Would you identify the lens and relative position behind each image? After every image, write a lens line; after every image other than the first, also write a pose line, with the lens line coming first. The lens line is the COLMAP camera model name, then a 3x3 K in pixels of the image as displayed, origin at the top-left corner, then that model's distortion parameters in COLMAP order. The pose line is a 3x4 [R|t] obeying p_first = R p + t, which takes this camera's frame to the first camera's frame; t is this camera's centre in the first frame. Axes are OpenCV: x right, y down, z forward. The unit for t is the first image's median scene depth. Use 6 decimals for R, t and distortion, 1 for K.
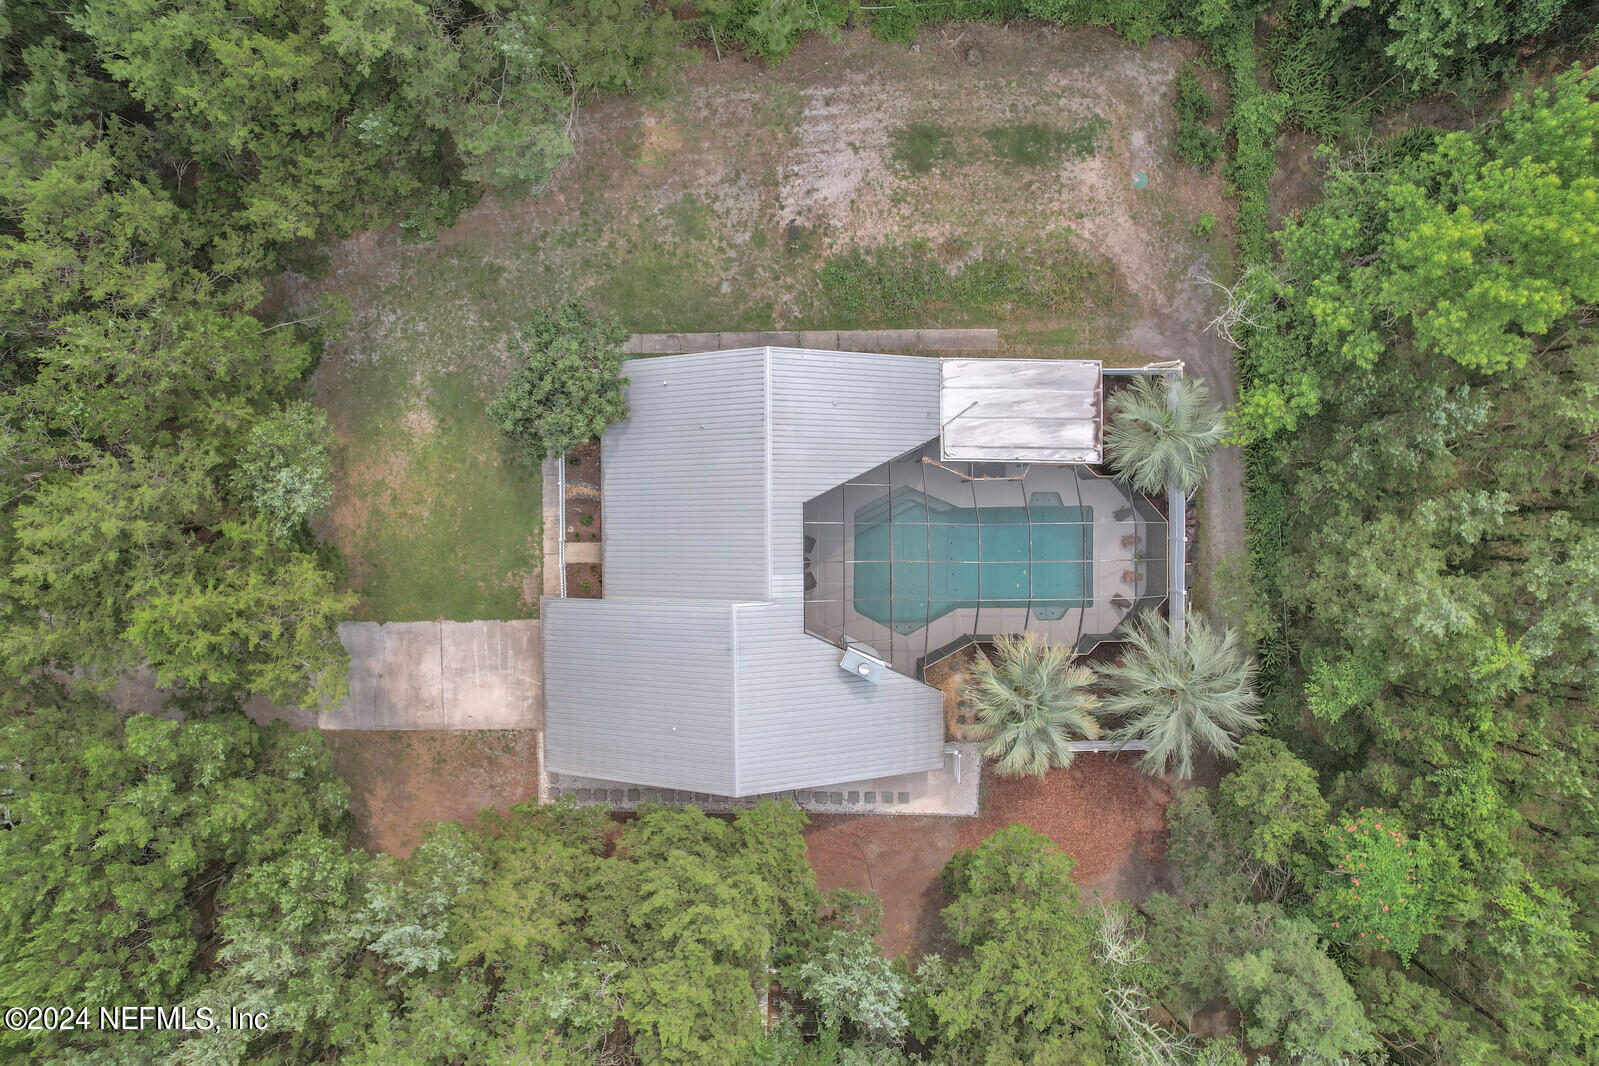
lens RADIAL K [[1017.4, 0, 795.4], [0, 1017.4, 535.5], [0, 0, 1]] dist [-0.009213, 0.003727]
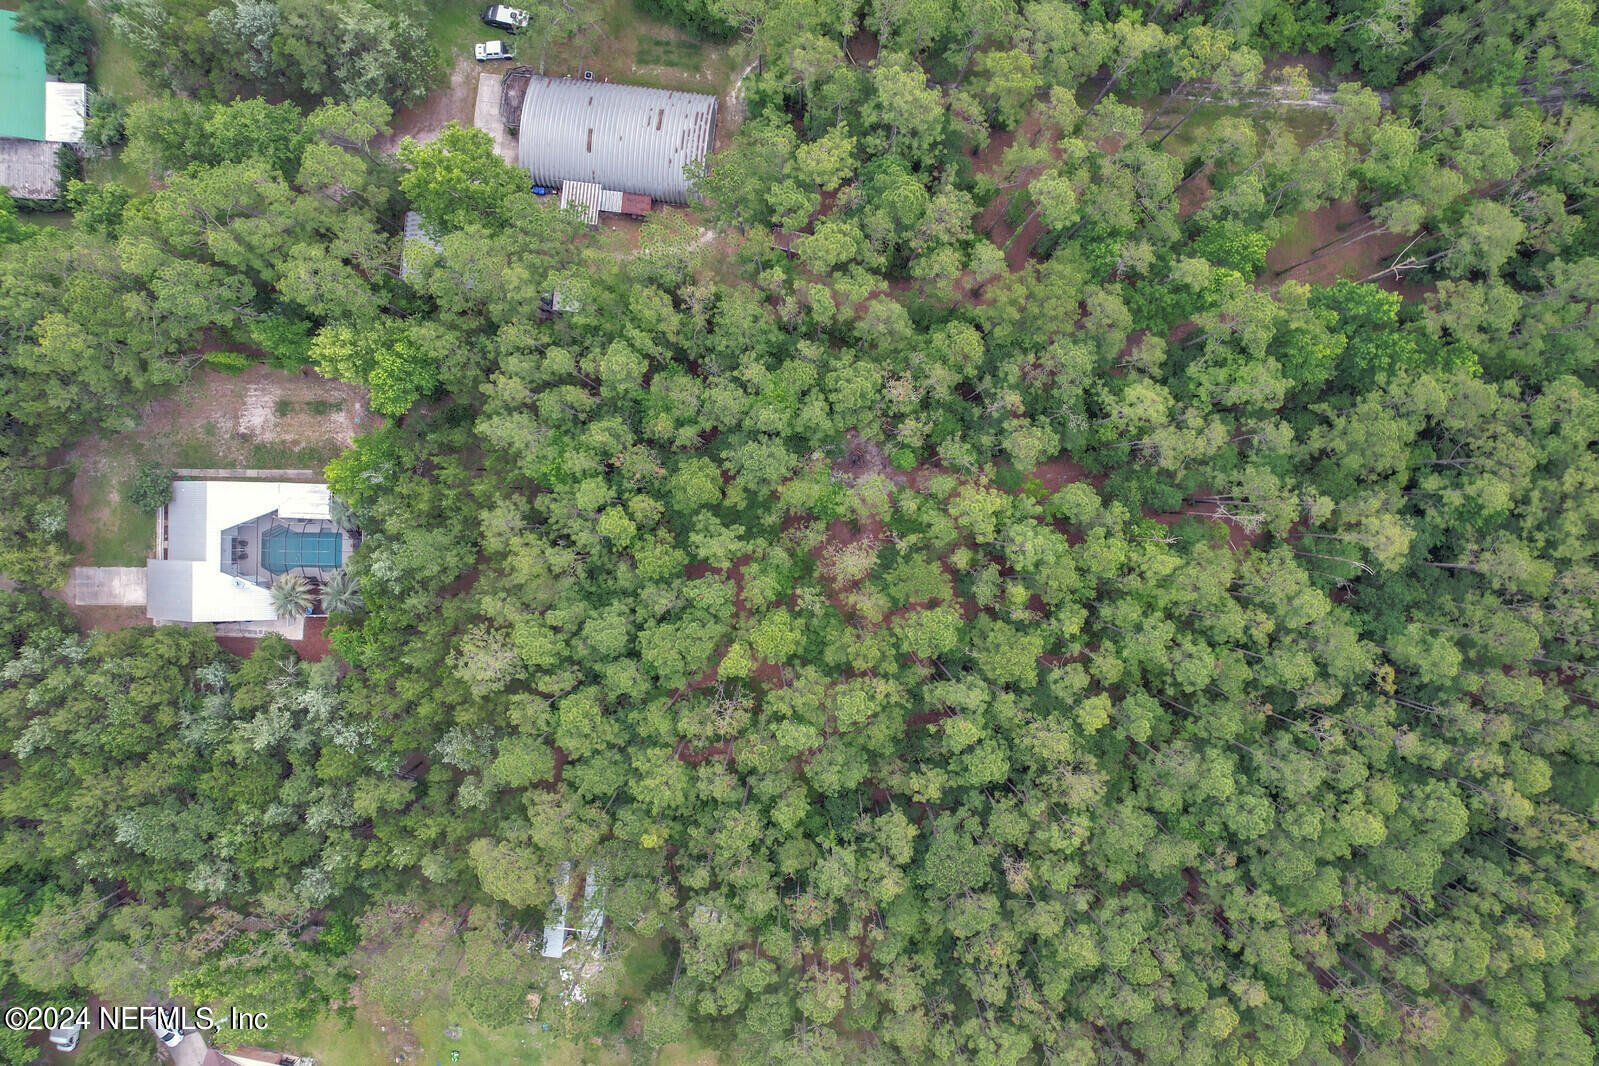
lens RADIAL K [[1017.4, 0, 803.9], [0, 1017.4, 533.3], [0, 0, 1]] dist [-0.009213, 0.003727]
pose [[0.999335, 0.029154, -0.021886, 1.722827], [-0.029085, 0.999571, 0.003475, -0.080777], [0.021977, -0.002836, 0.999754, -1.905190]]
